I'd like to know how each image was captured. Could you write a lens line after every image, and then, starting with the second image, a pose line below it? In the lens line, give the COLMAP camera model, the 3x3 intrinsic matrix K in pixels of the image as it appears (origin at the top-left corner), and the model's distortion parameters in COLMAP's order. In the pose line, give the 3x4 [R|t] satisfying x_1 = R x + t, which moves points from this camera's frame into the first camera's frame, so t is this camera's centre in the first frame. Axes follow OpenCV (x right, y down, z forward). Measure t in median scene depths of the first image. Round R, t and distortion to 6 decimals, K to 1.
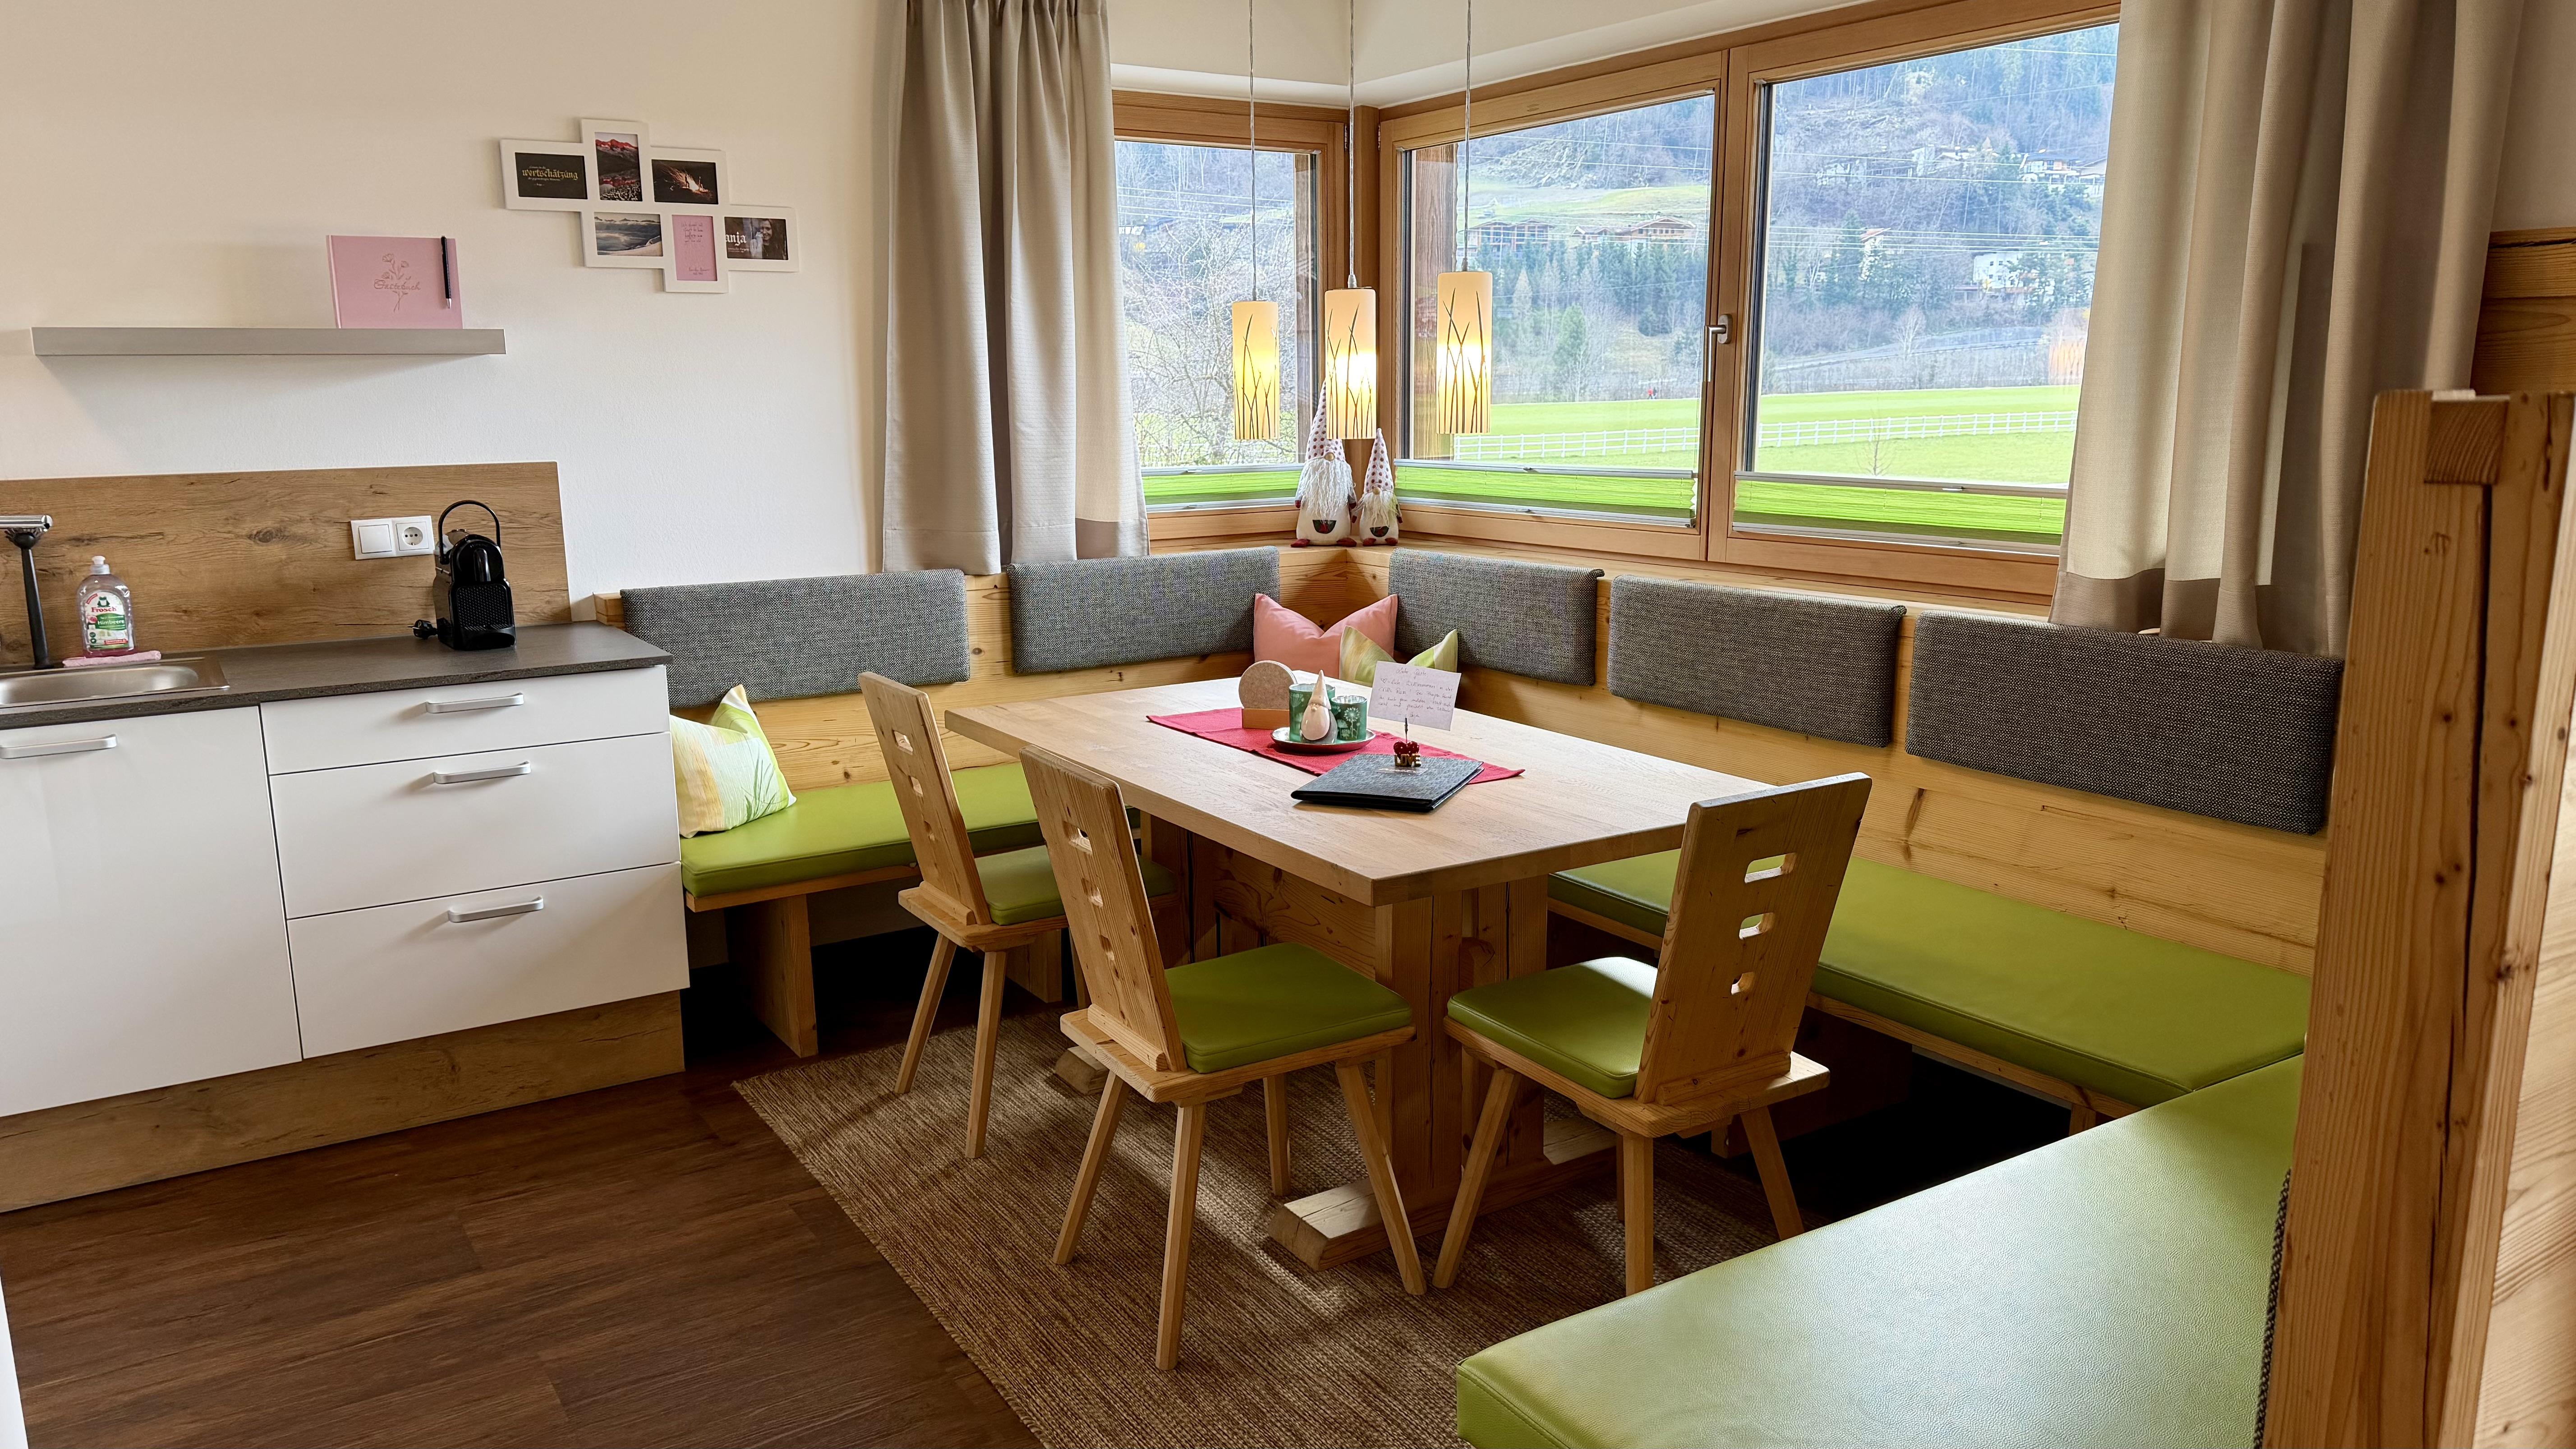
lens RADIAL K [[1831.5, 0, 1295.3], [0, 1831.5, 749.8], [0, 0, 1]] dist [0.139667, -0.164986]
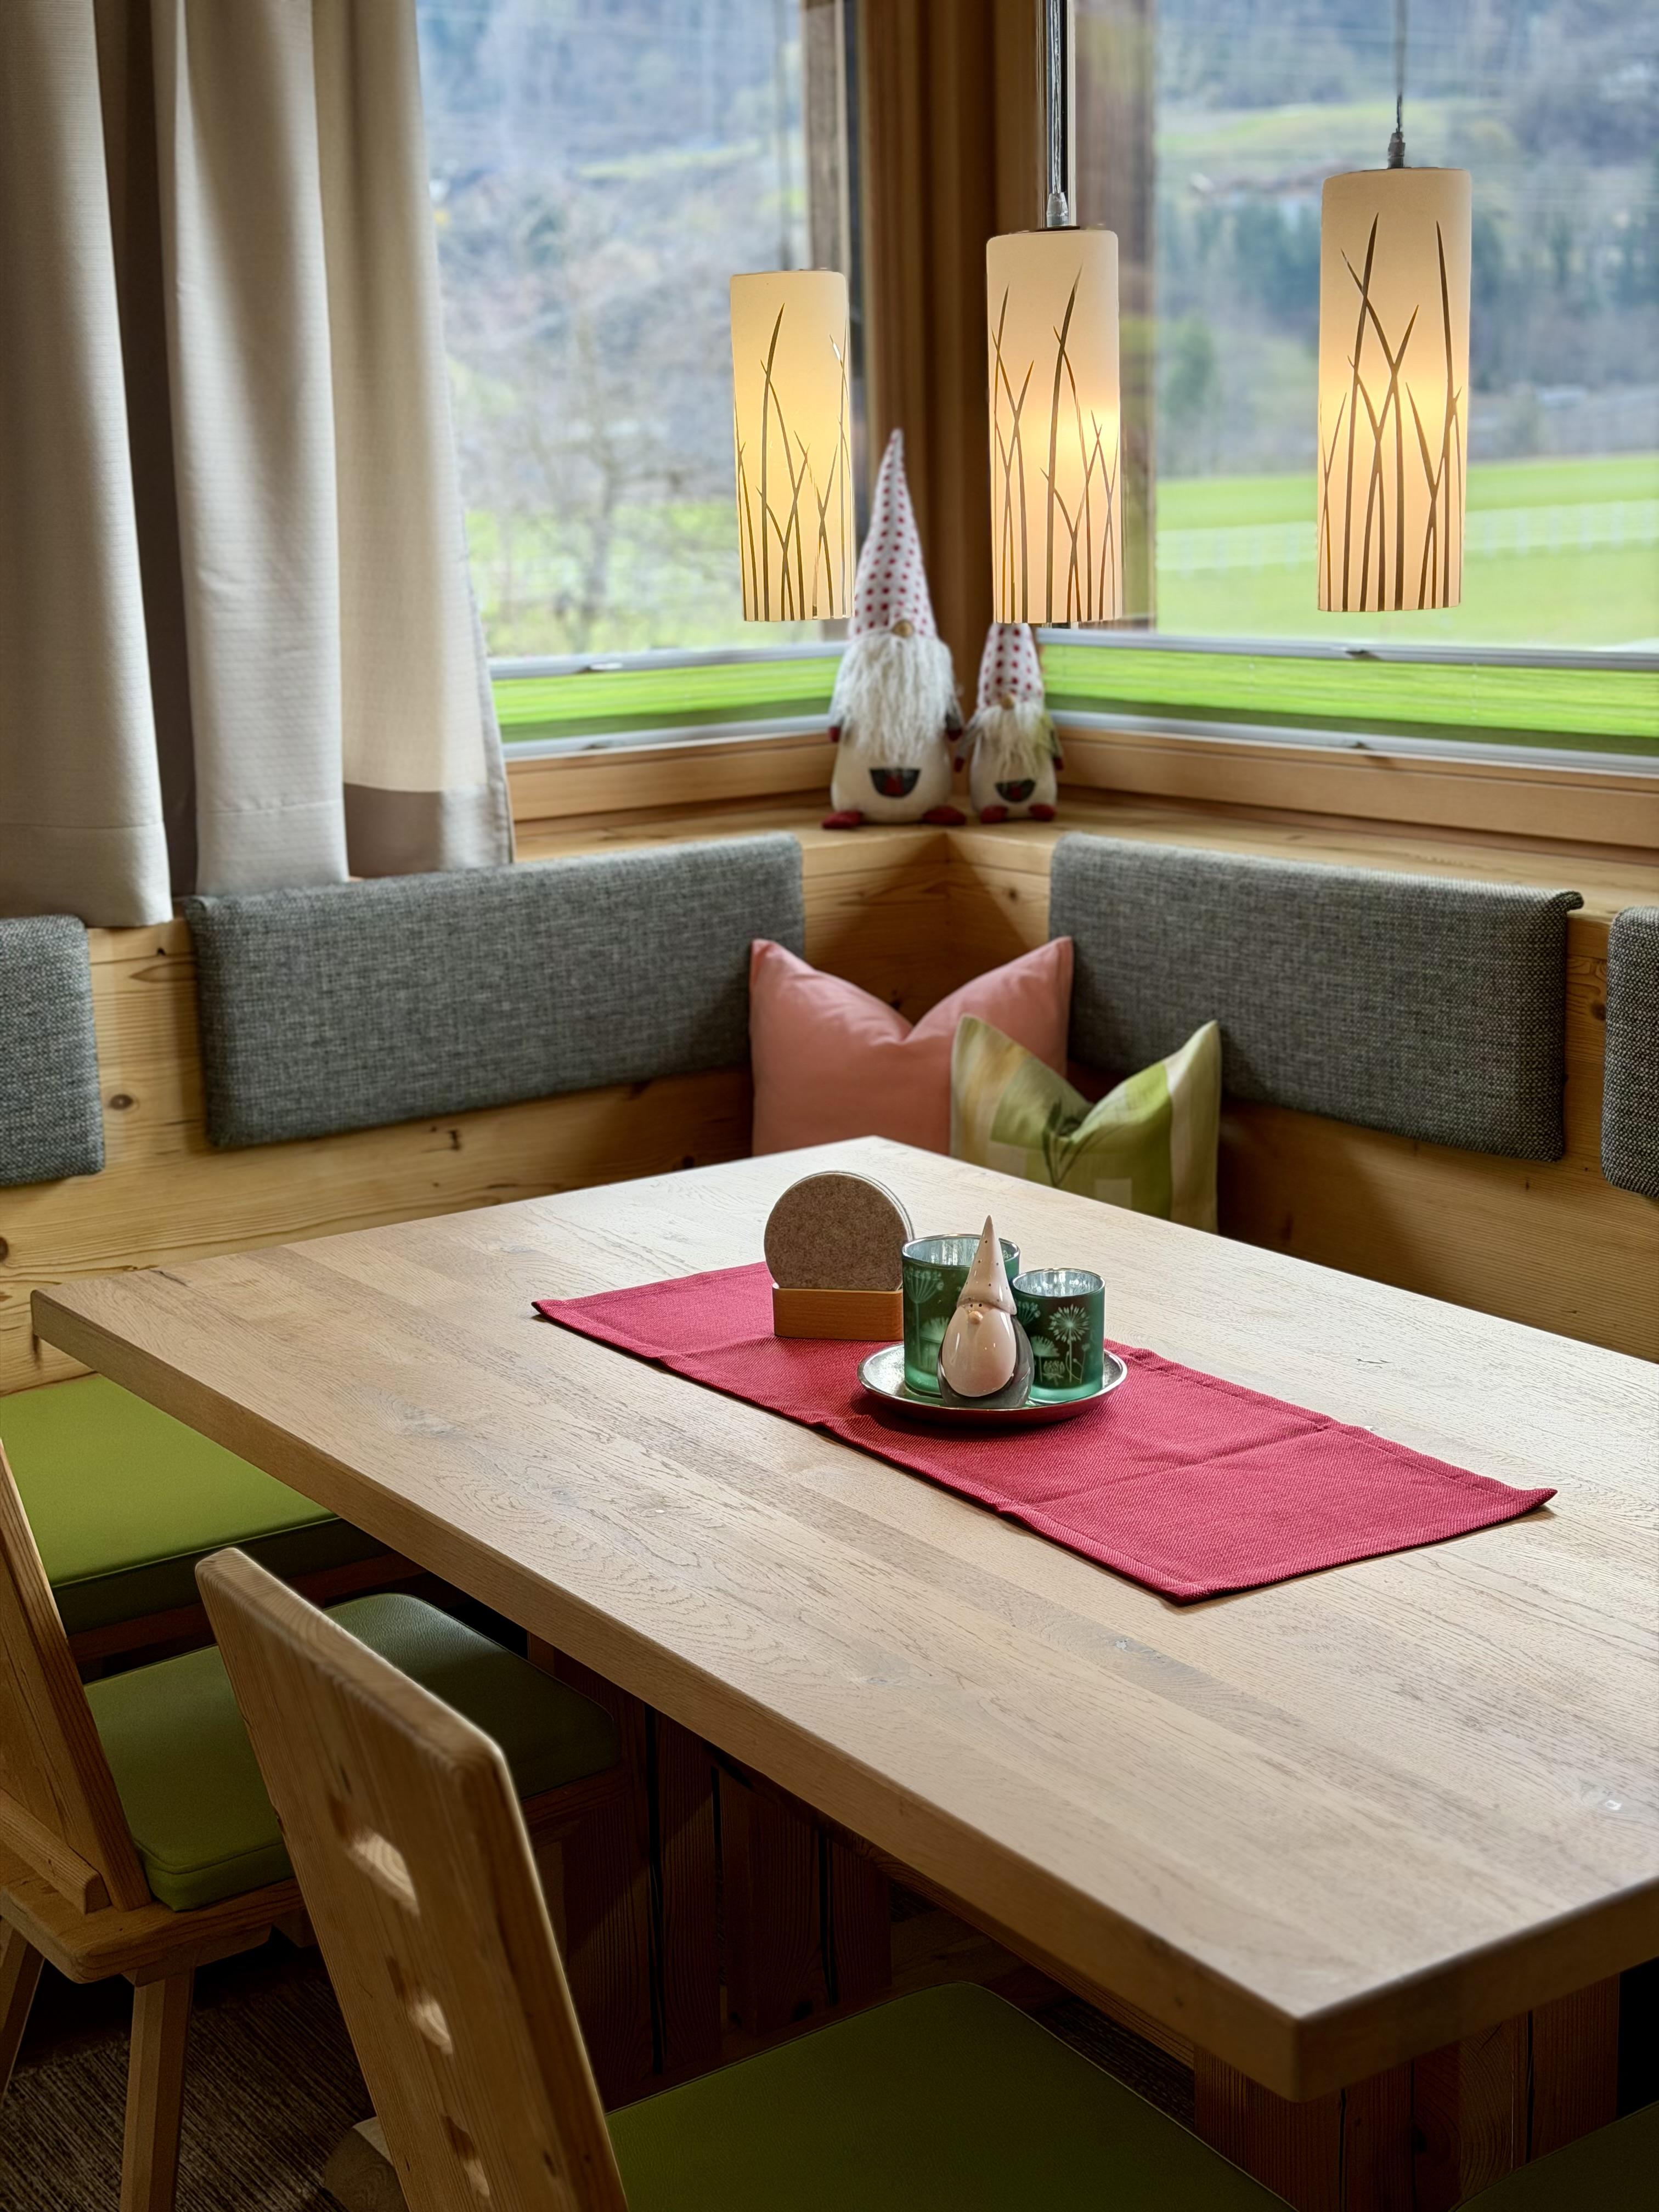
lens RADIAL K [[3137.5, 0, 867.0], [0, 3137.5, 1099.1], [0, 0, 1]] dist [0.136921, -0.061409]
pose [[0.998757, -0.024745, 0.043268, -0.030212], [0.024500, 0.999681, 0.006194, -0.054651], [-0.043407, -0.005126, 0.999044, 0.252237]]
